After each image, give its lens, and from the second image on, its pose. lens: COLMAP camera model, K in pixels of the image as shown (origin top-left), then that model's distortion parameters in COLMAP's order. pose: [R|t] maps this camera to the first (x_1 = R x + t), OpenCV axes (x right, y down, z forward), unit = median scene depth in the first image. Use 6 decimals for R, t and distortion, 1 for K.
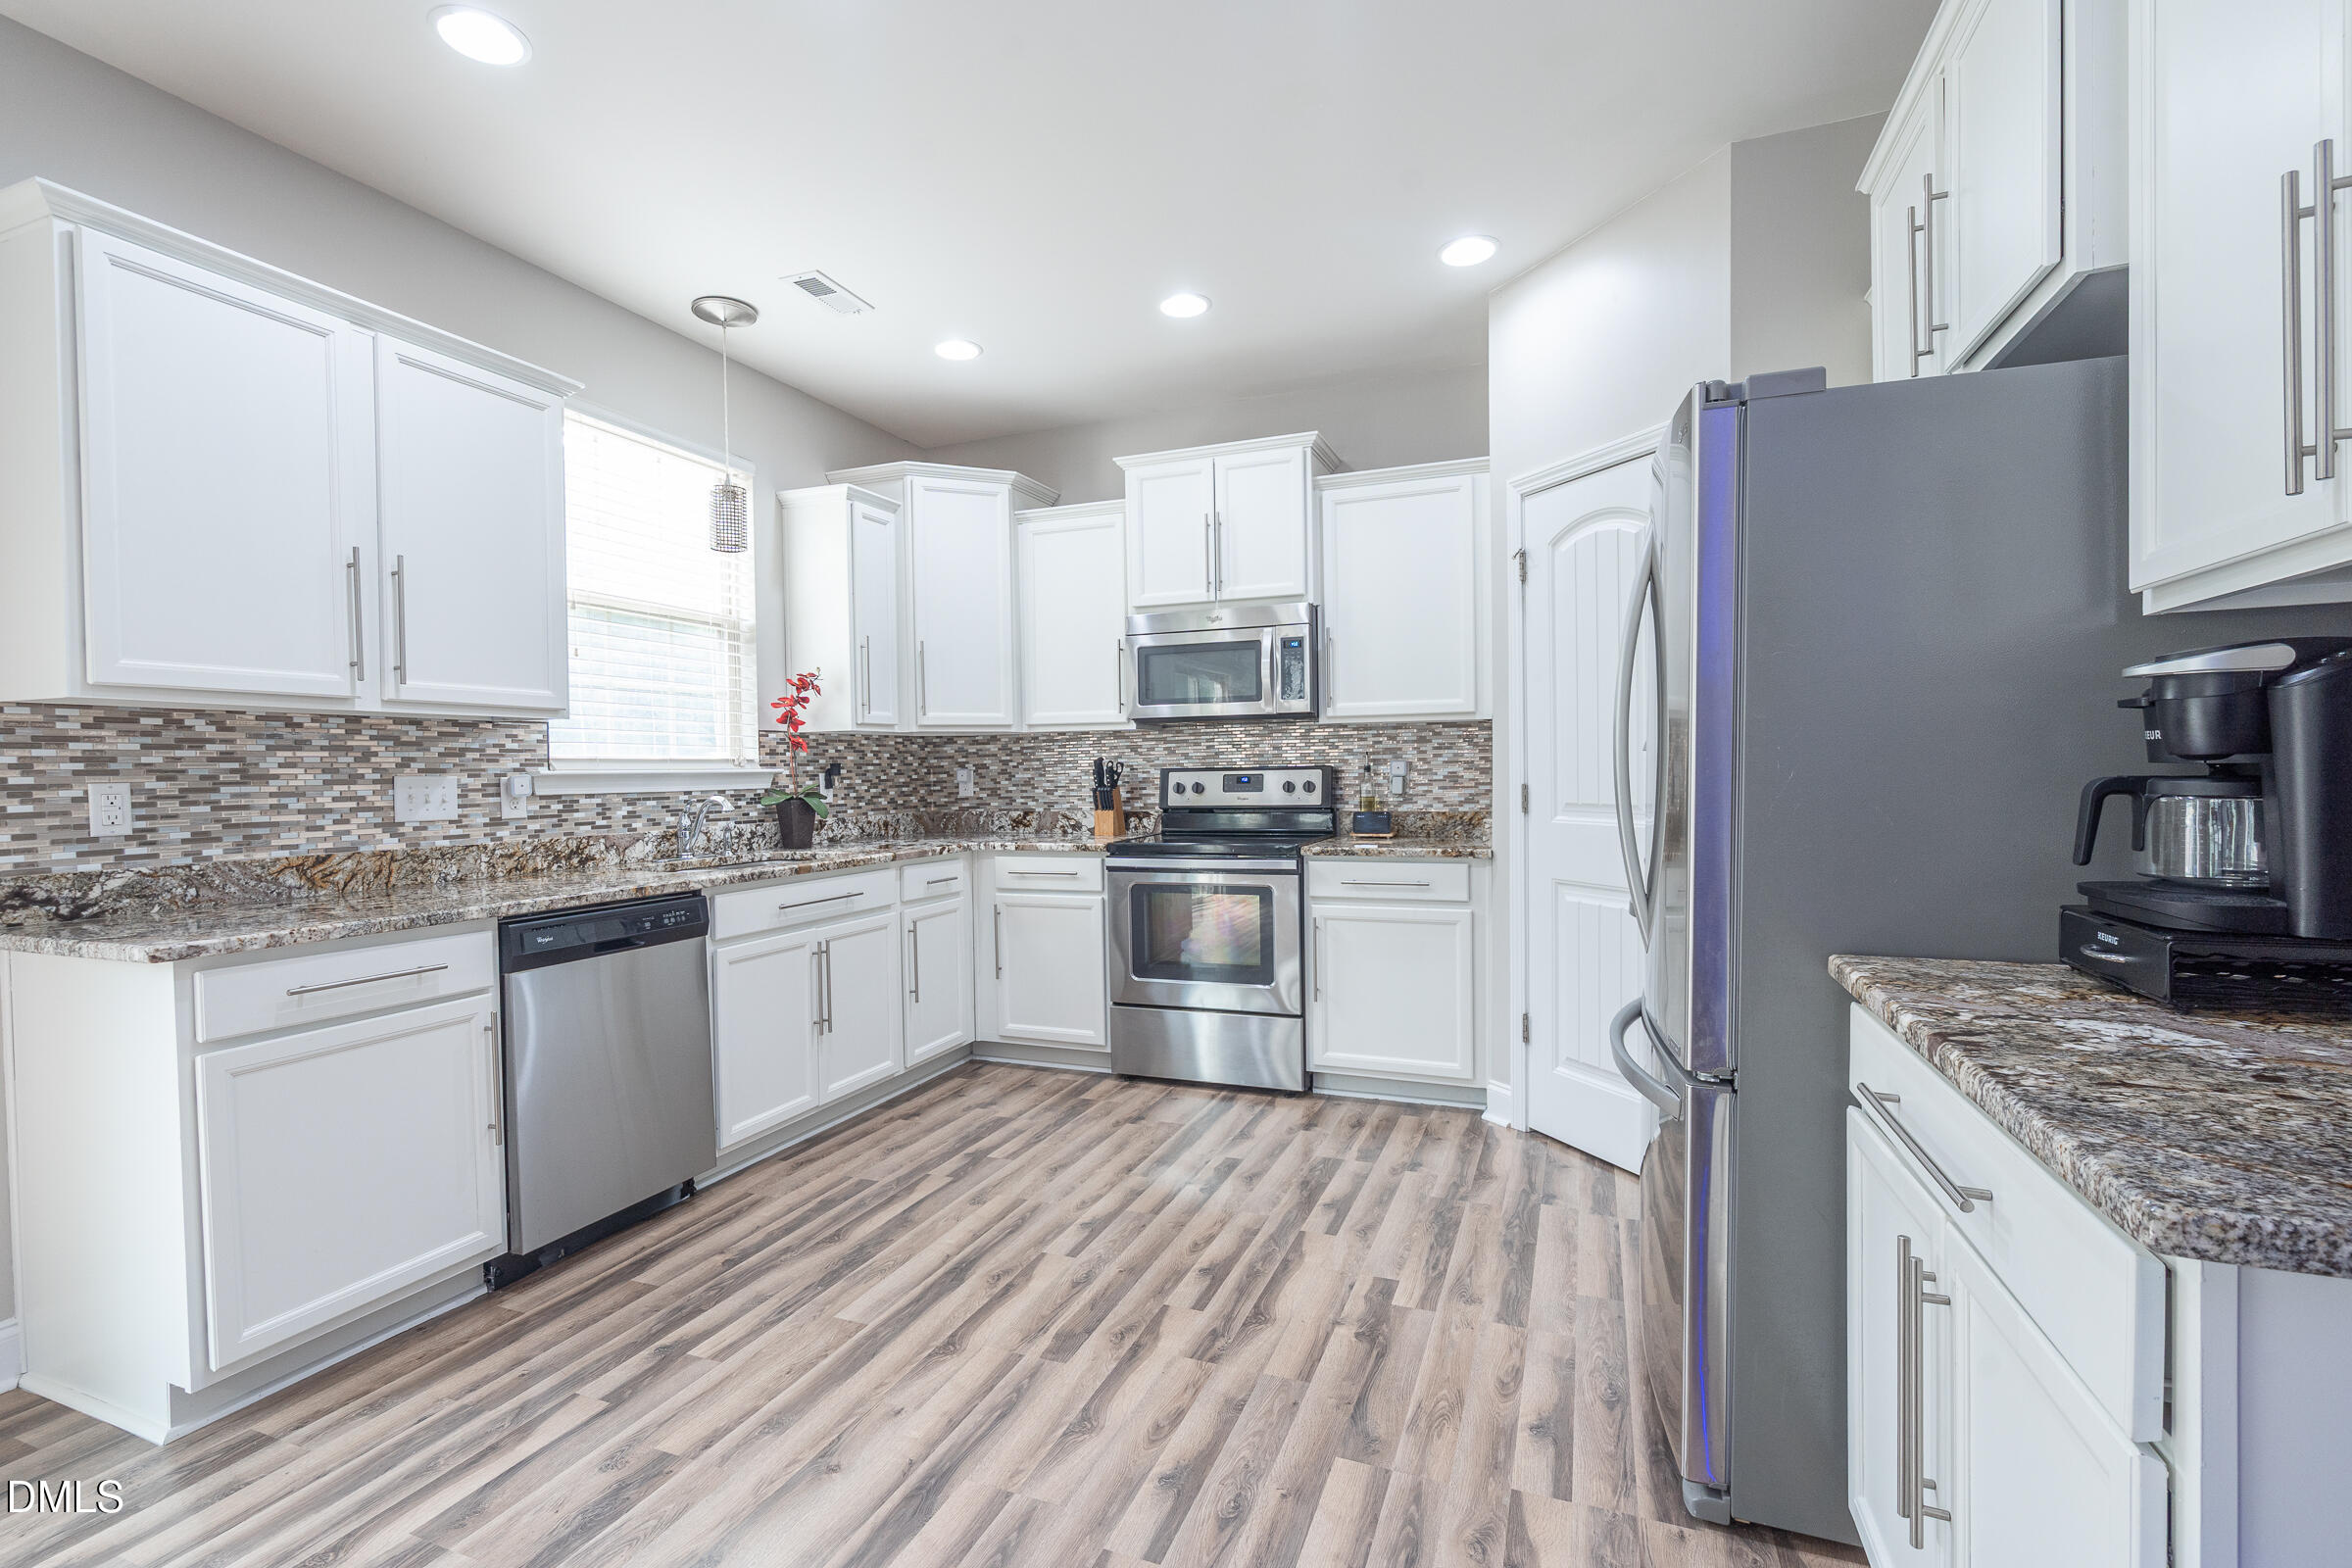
lens RADIAL K [[1062.2, 0, 1151.8], [0, 1062.2, 786.2], [0, 0, 1]] dist [-0.007759, 0.000270]
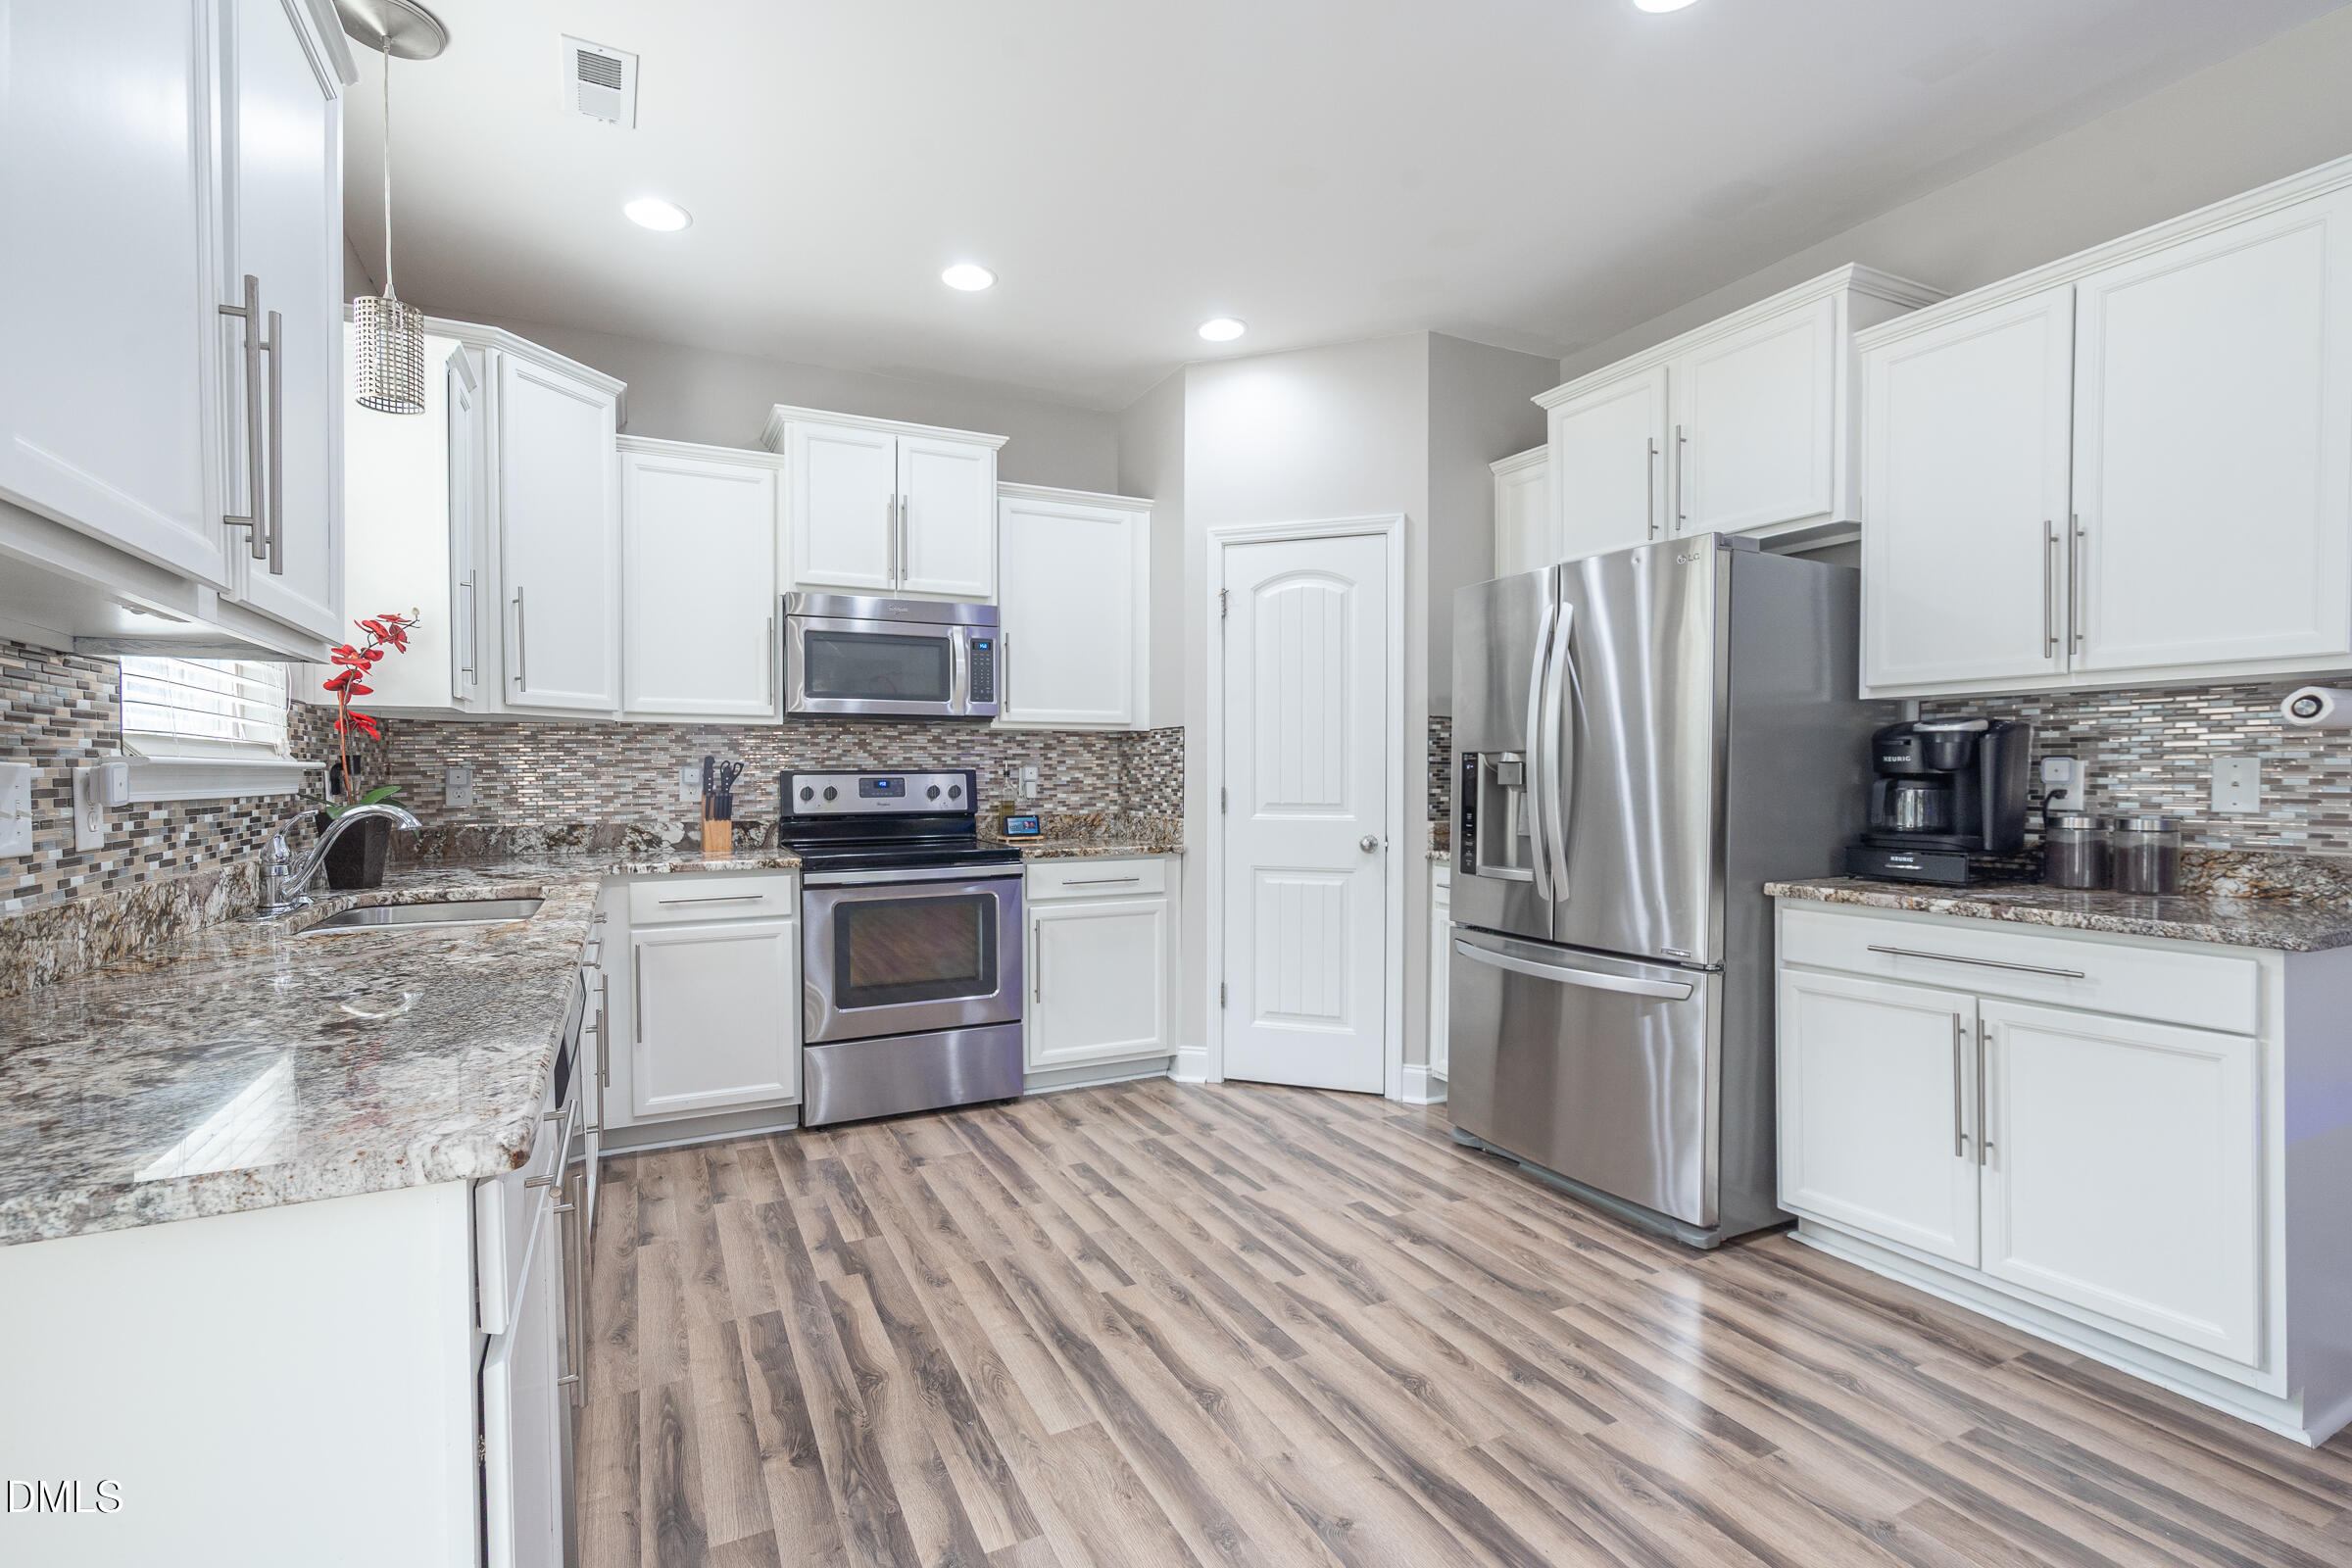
lens RADIAL K [[1062.2, 0, 1151.8], [0, 1062.2, 786.2], [0, 0, 1]] dist [-0.007759, 0.000270]
pose [[0.667755, 0.003618, 0.744372, -0.561902], [0.003877, 0.999958, -0.008338, 0.005630], [-0.744371, 0.008453, 0.667713, 0.257781]]
